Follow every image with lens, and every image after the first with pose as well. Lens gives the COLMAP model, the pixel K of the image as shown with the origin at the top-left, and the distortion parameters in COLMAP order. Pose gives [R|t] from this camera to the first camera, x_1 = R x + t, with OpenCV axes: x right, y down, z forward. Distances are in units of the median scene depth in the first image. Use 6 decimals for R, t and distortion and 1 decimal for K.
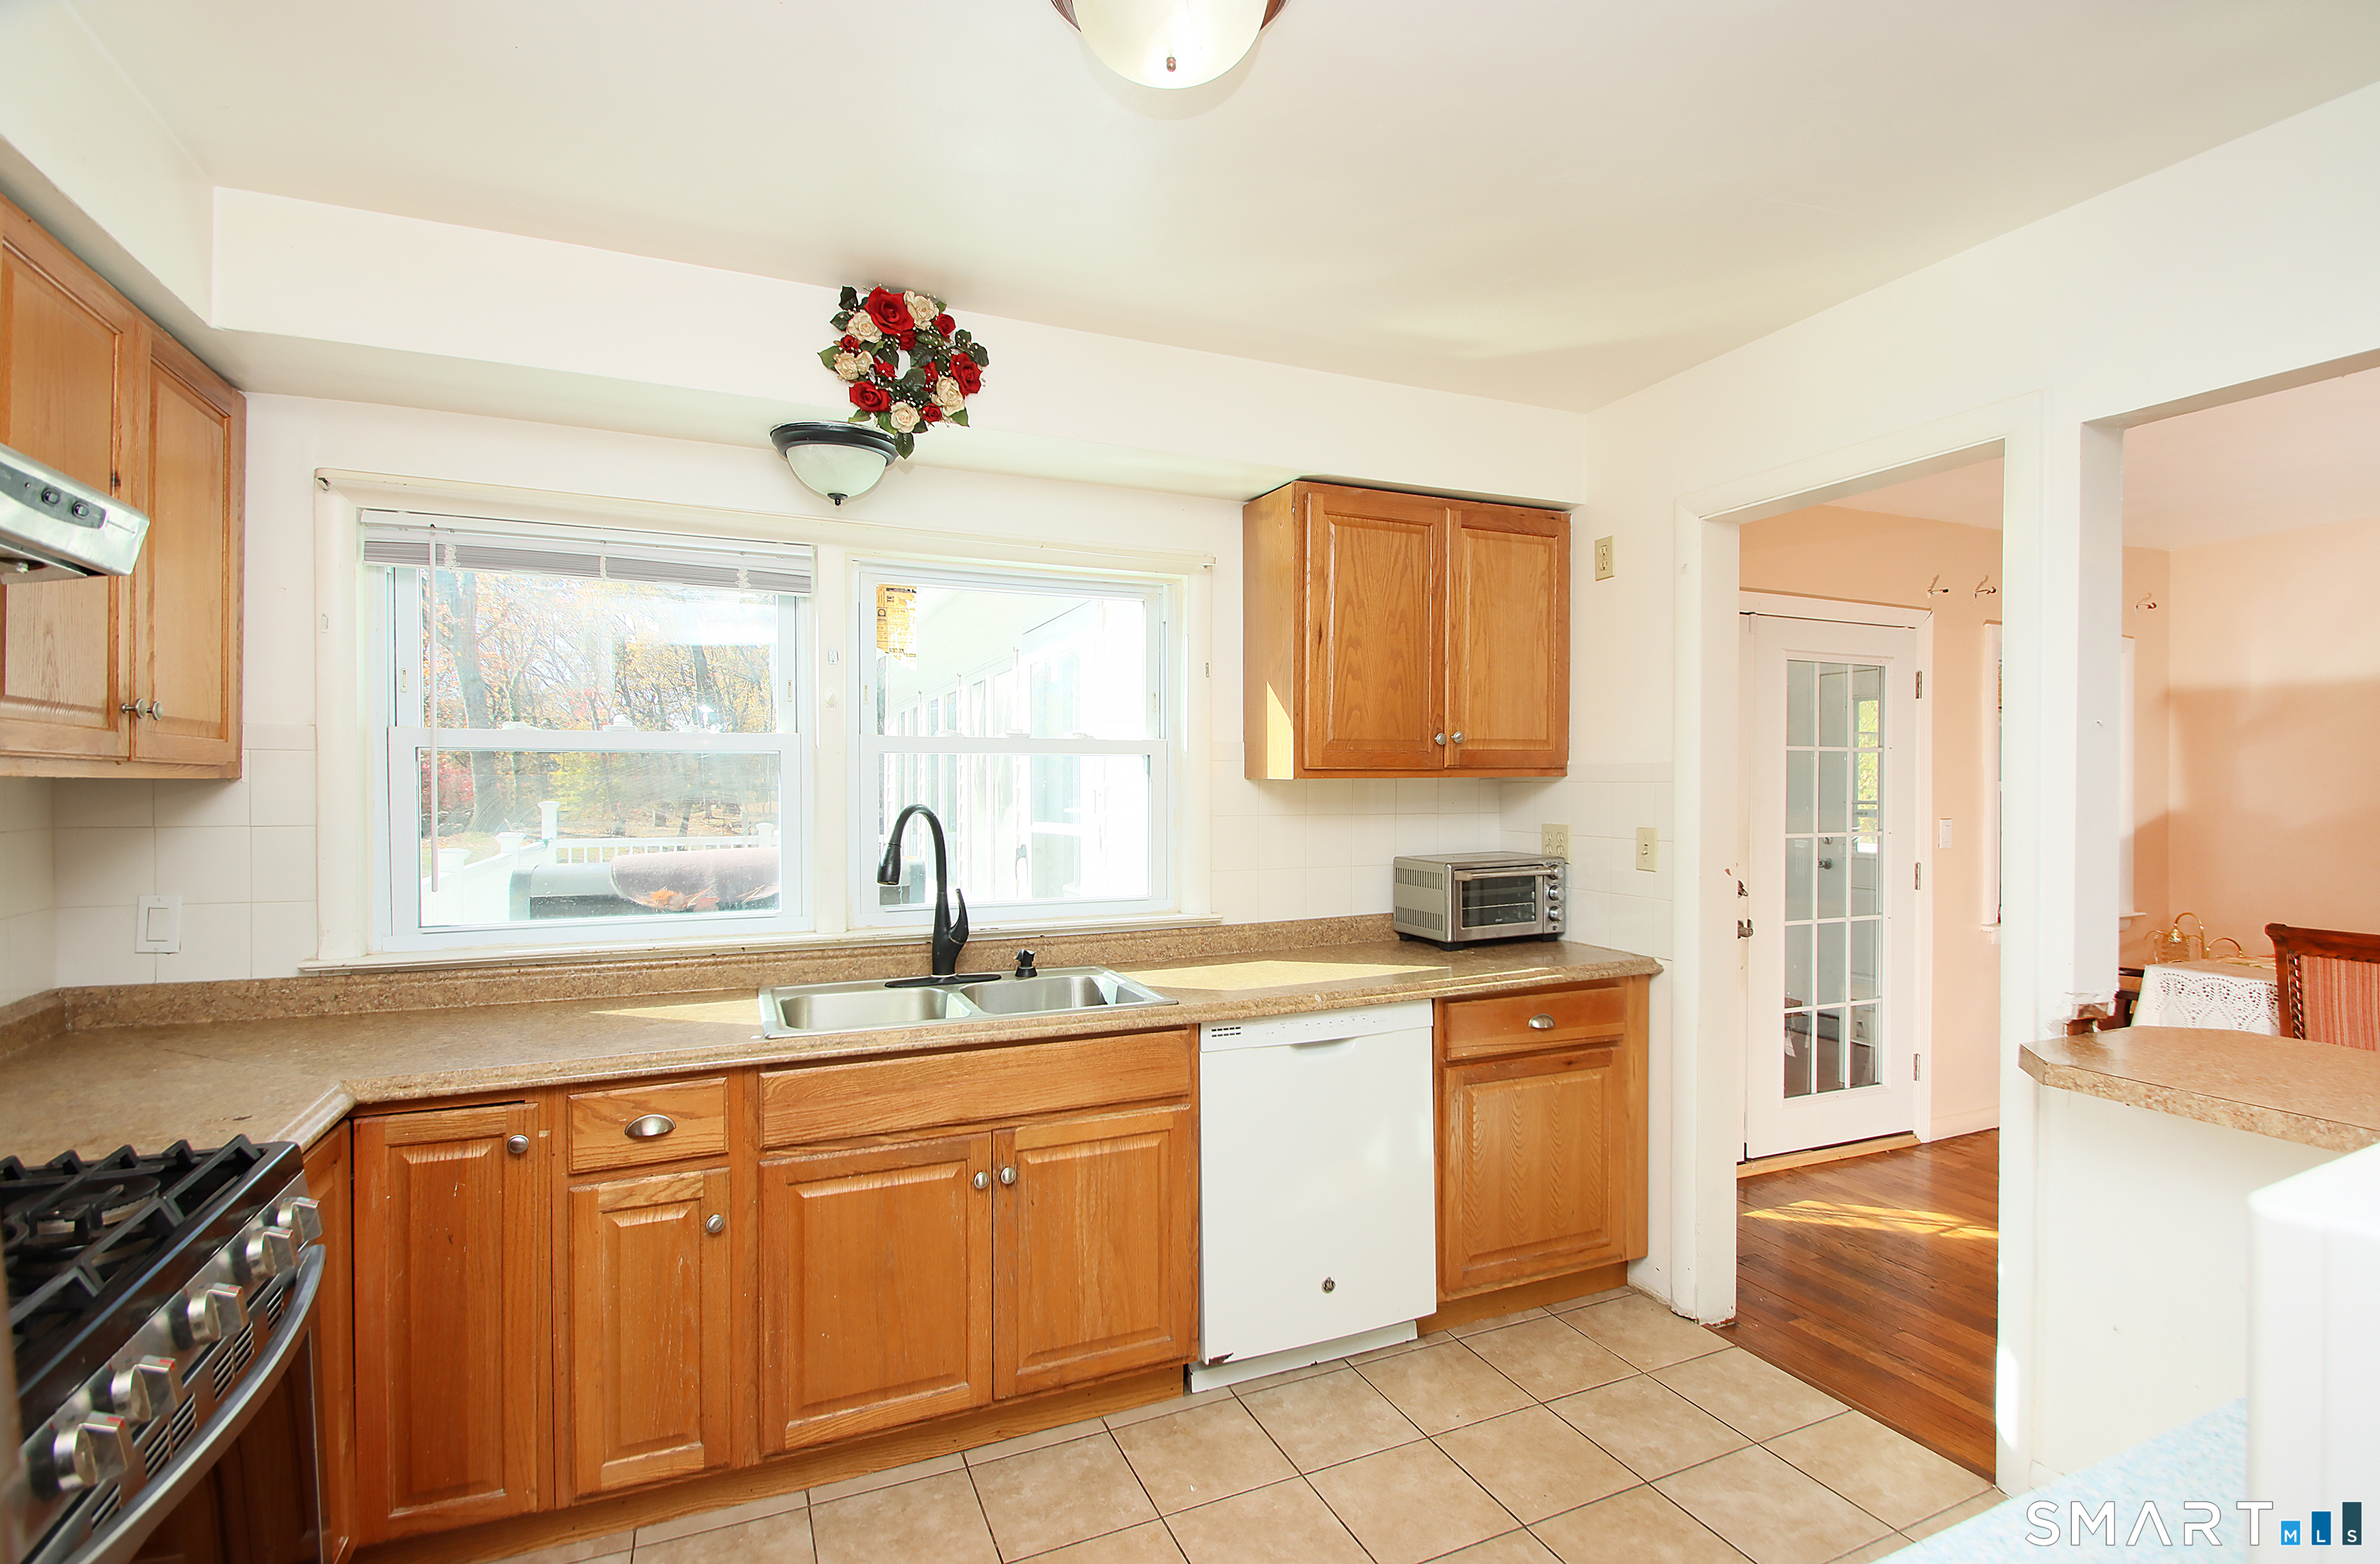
lens RADIAL K [[1116.3, 0, 1193.3], [0, 1116.3, 787.0], [0, 0, 1]] dist [0.021415, -0.021722]
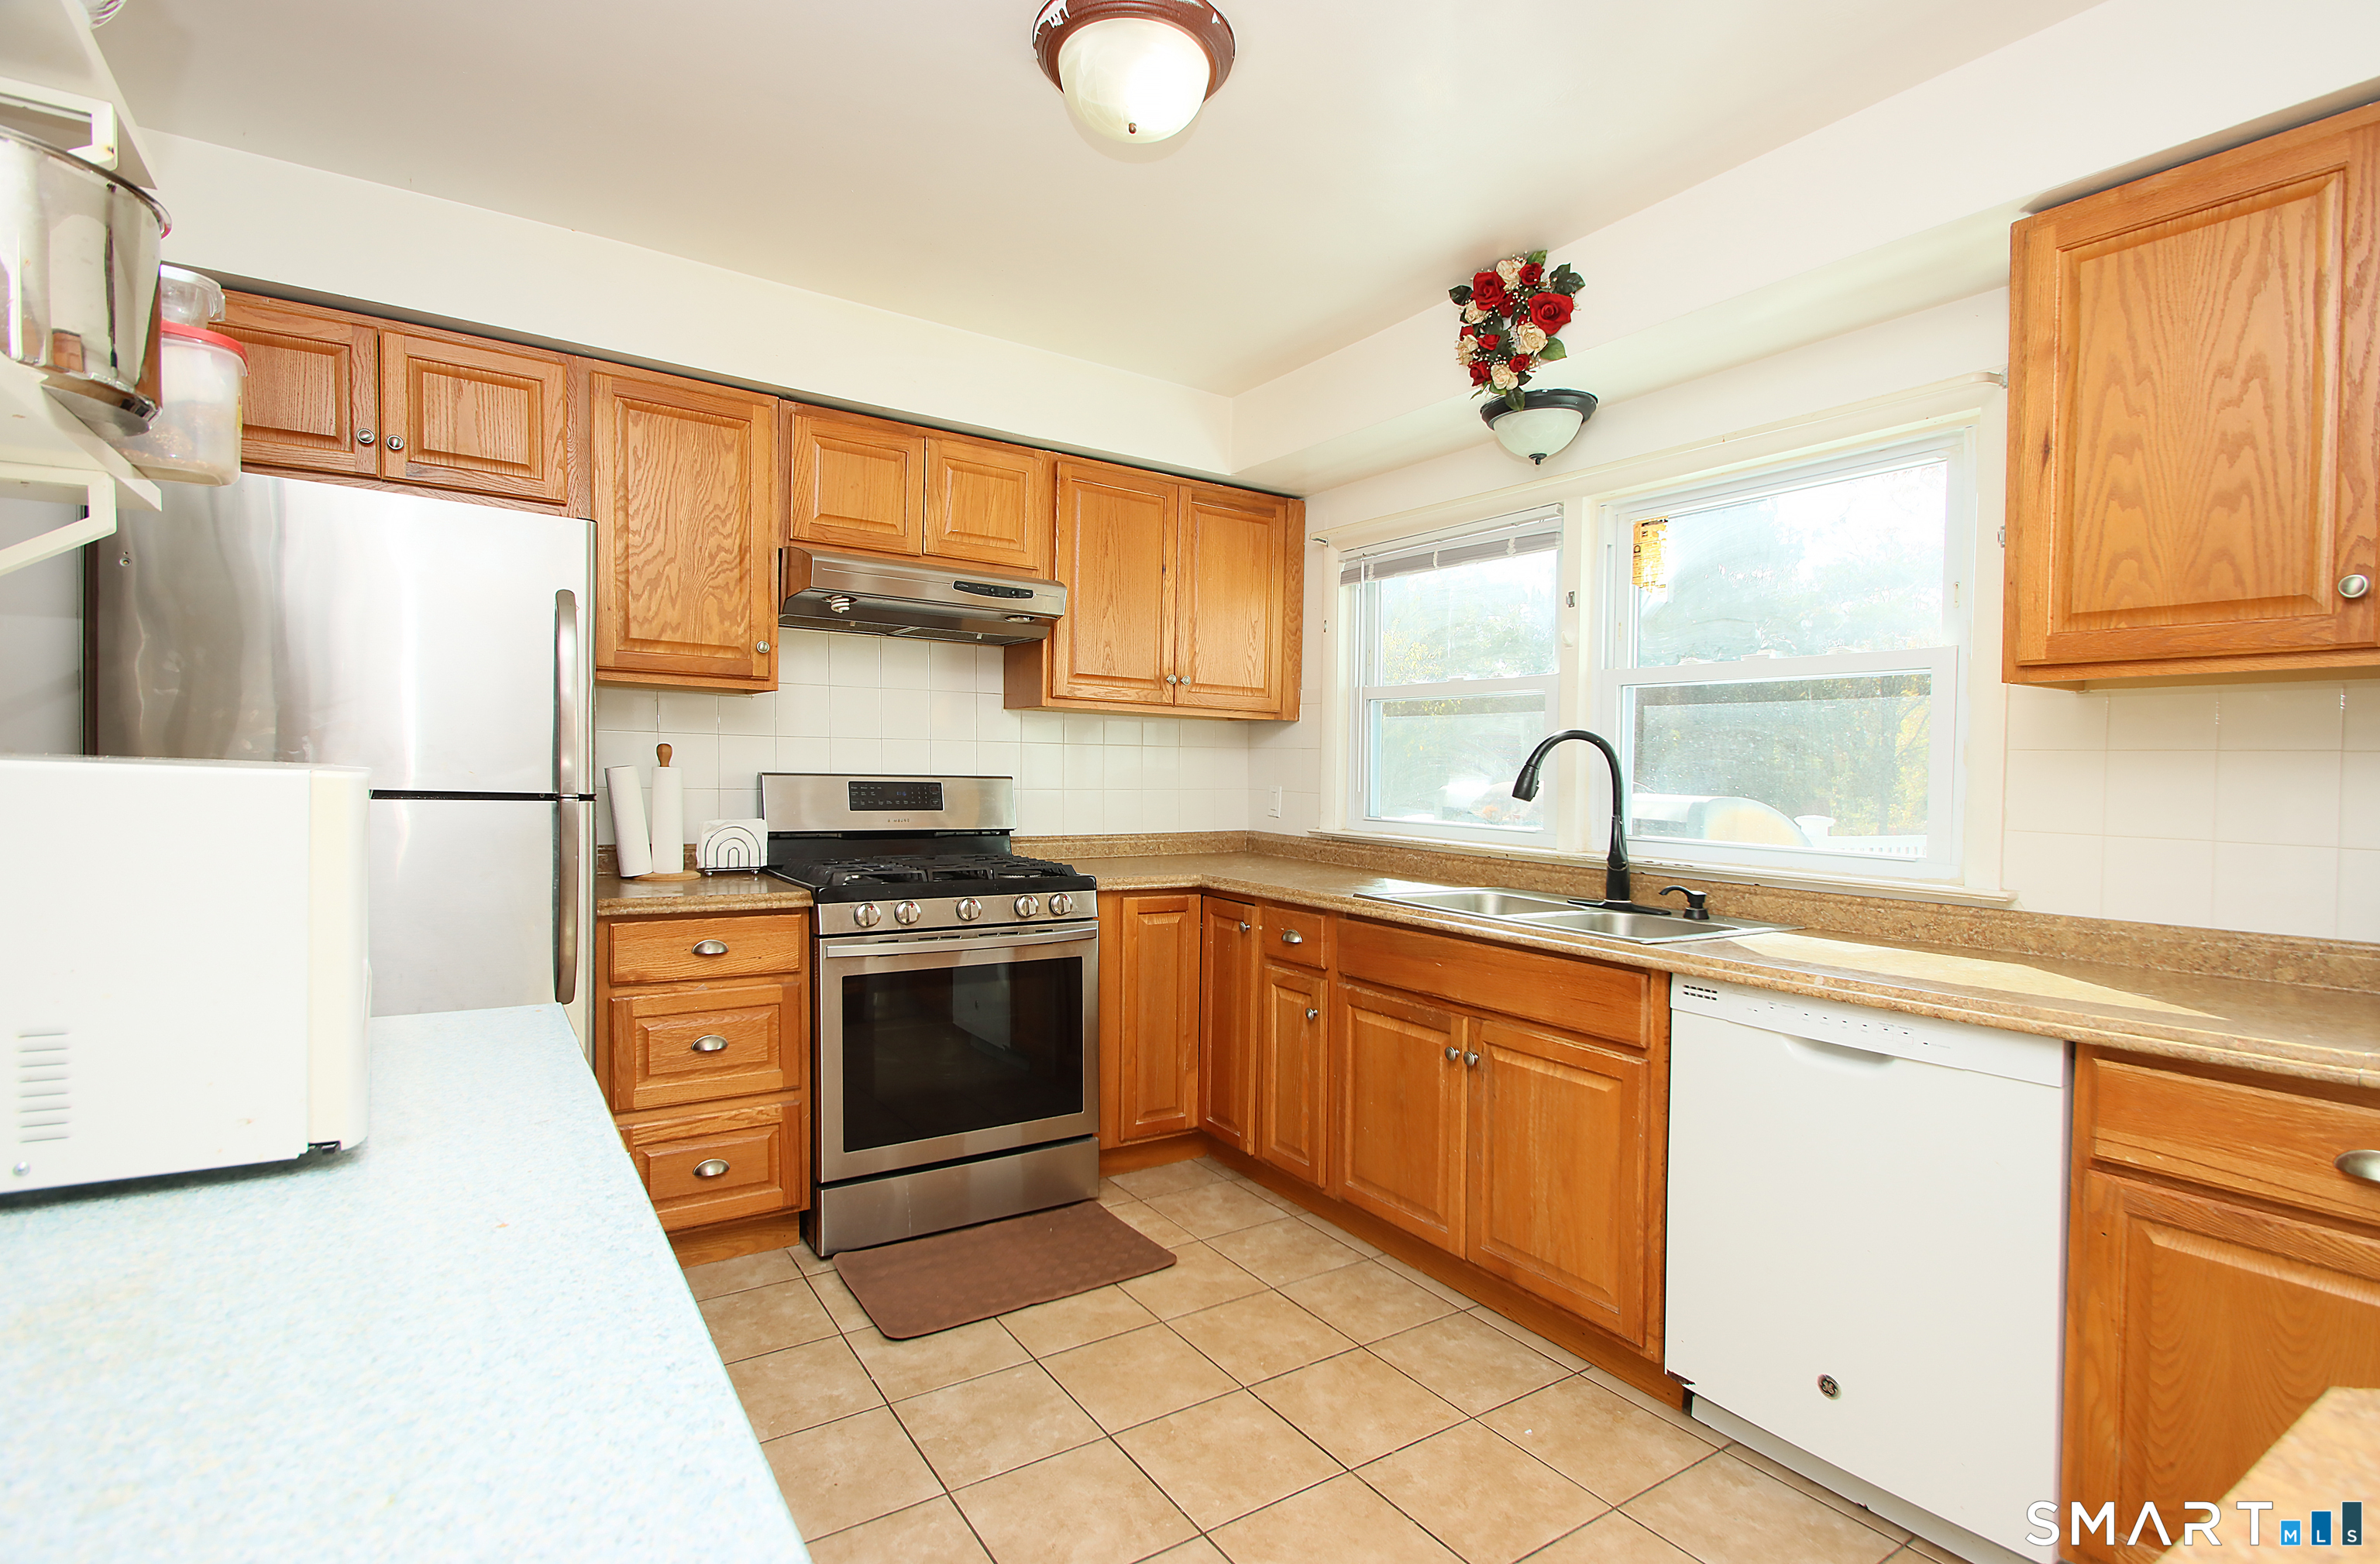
lens RADIAL K [[1110.7, 0, 1195.3], [0, 1110.7, 820.5], [0, 0, 1]] dist [0.000668, -0.000124]
pose [[0.169818, 0.049549, -0.984229, 0.772151], [-0.030258, 0.998526, 0.045048, 0.068283], [0.985011, 0.022131, 0.171067, 0.500137]]
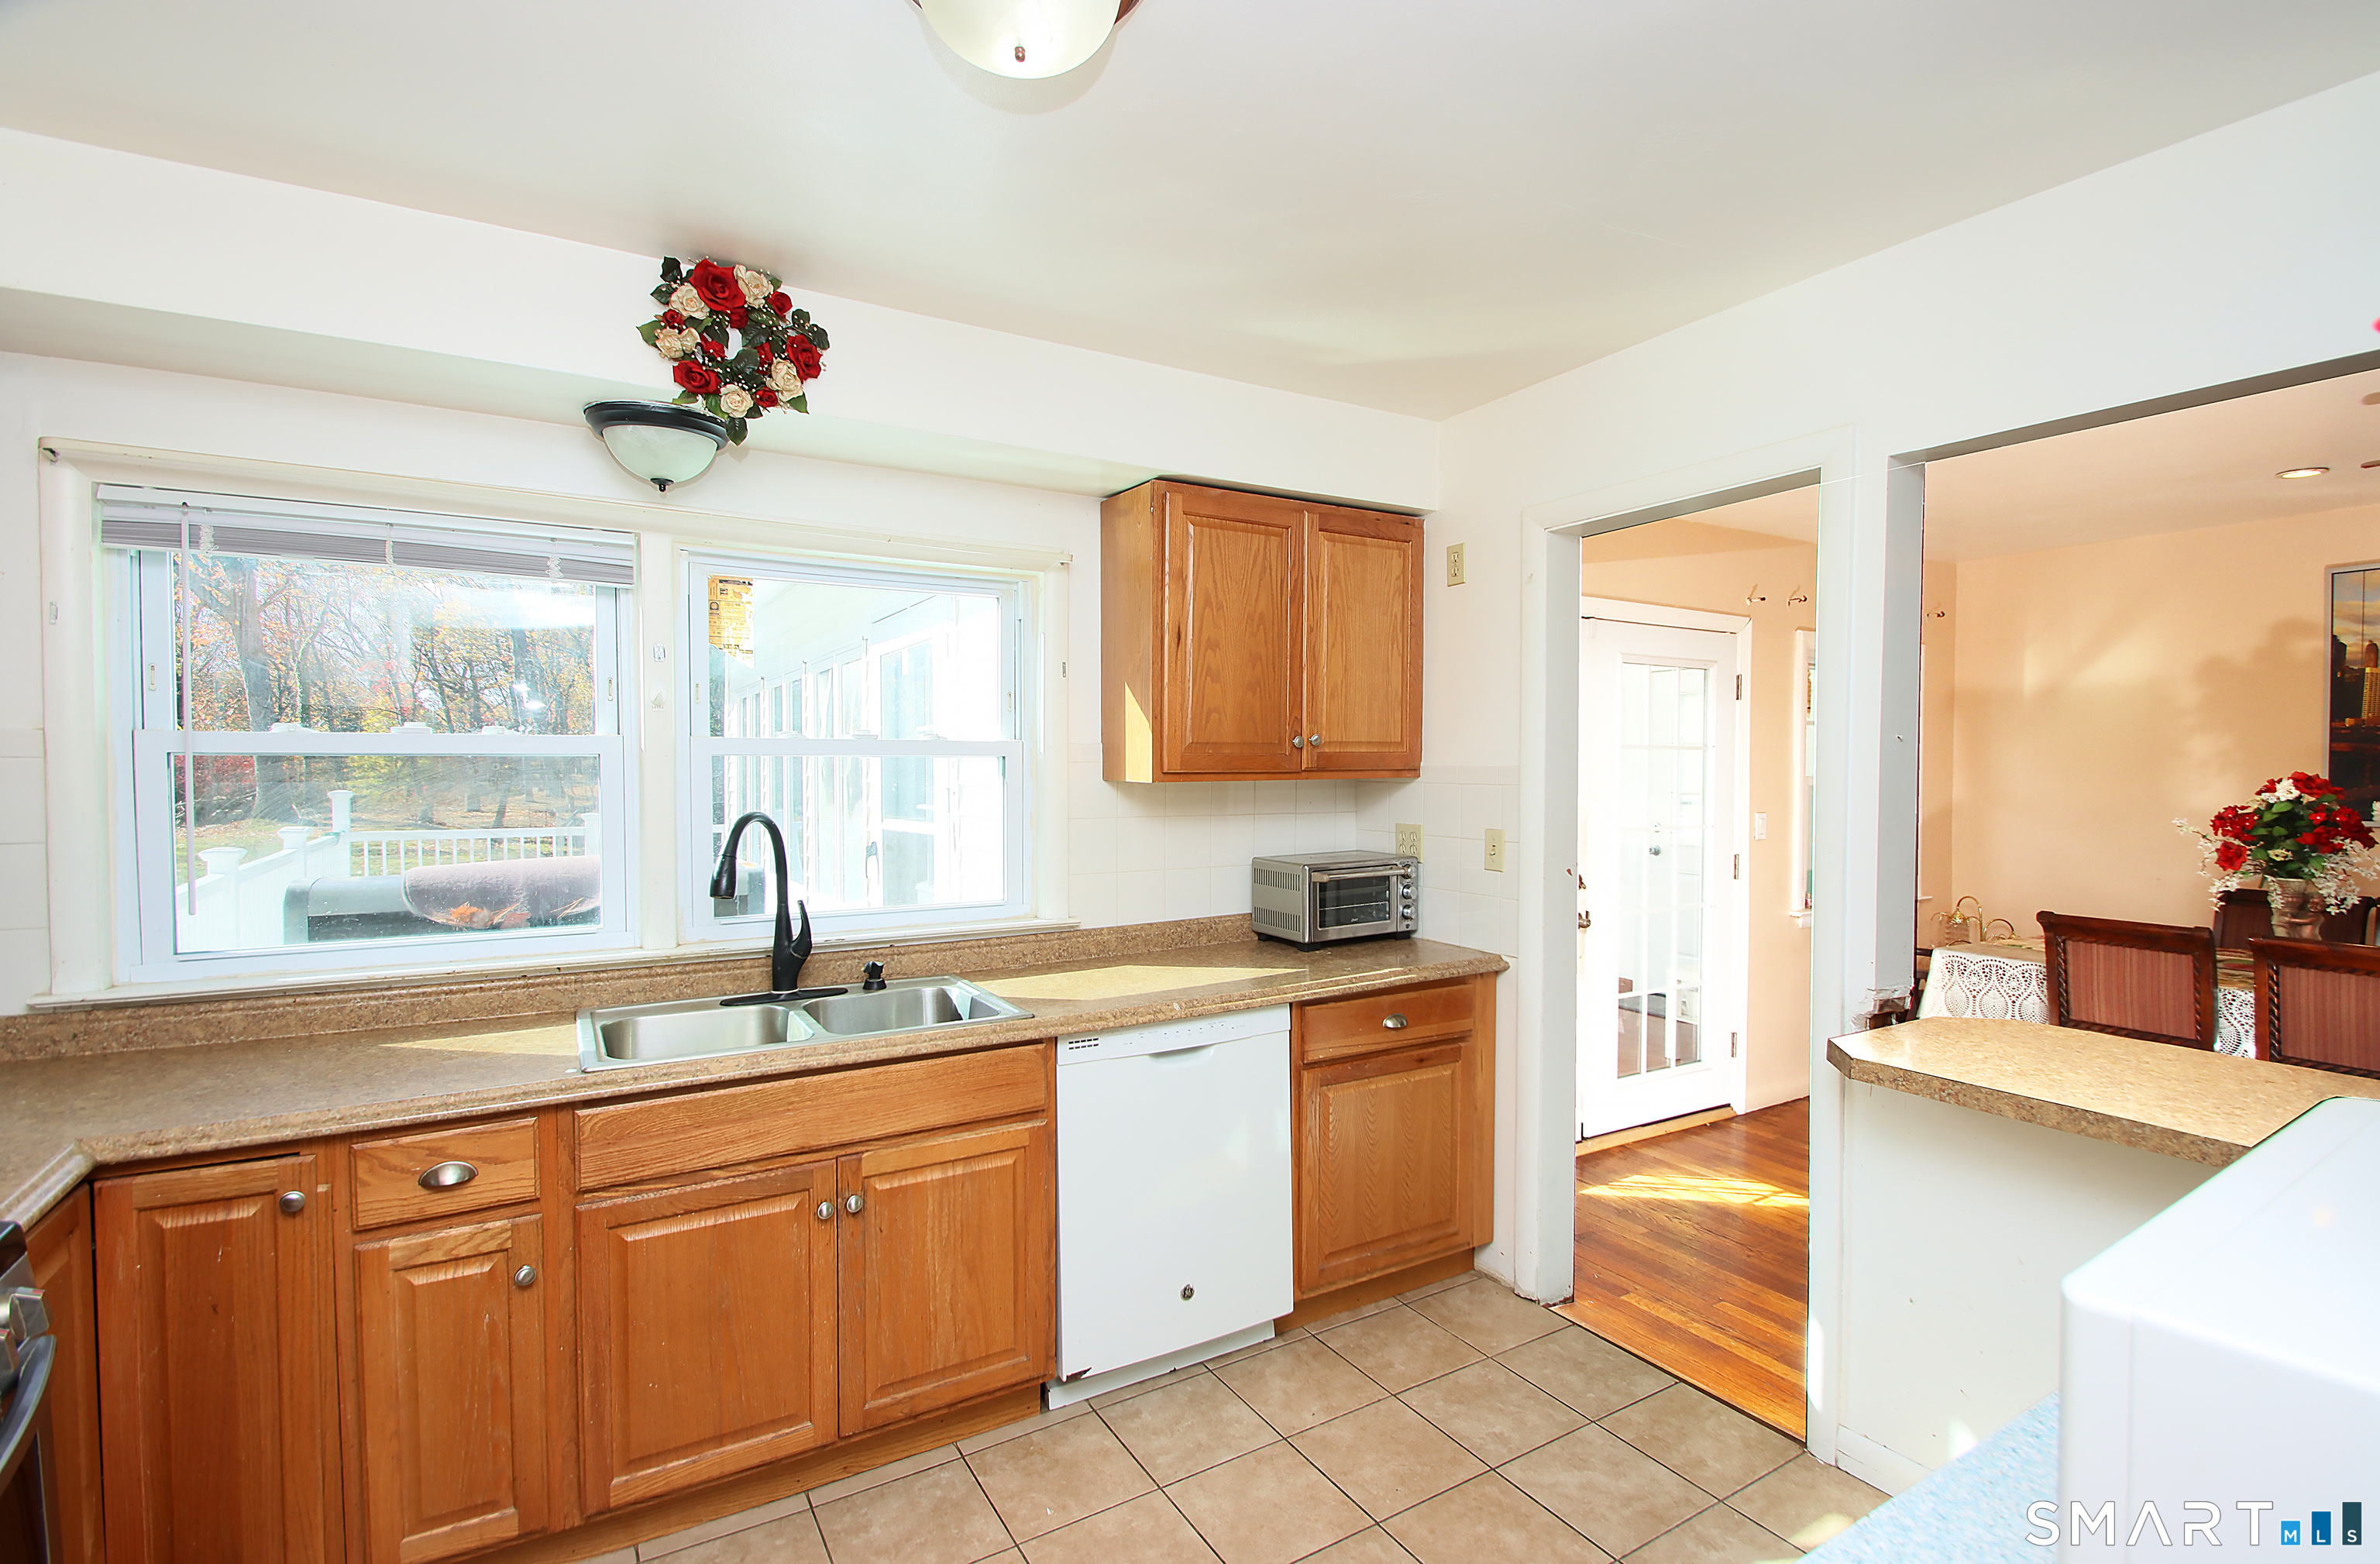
lens RADIAL K [[1118.2, 0, 1197.6], [0, 1118.2, 788.4], [0, 0, 1]] dist [0.024894, -0.026312]
pose [[0.991889, -0.002126, 0.127087, 0.004075], [-0.000050, 0.999853, 0.017119, -0.022237], [-0.127105, -0.016986, 0.991744, 0.015865]]
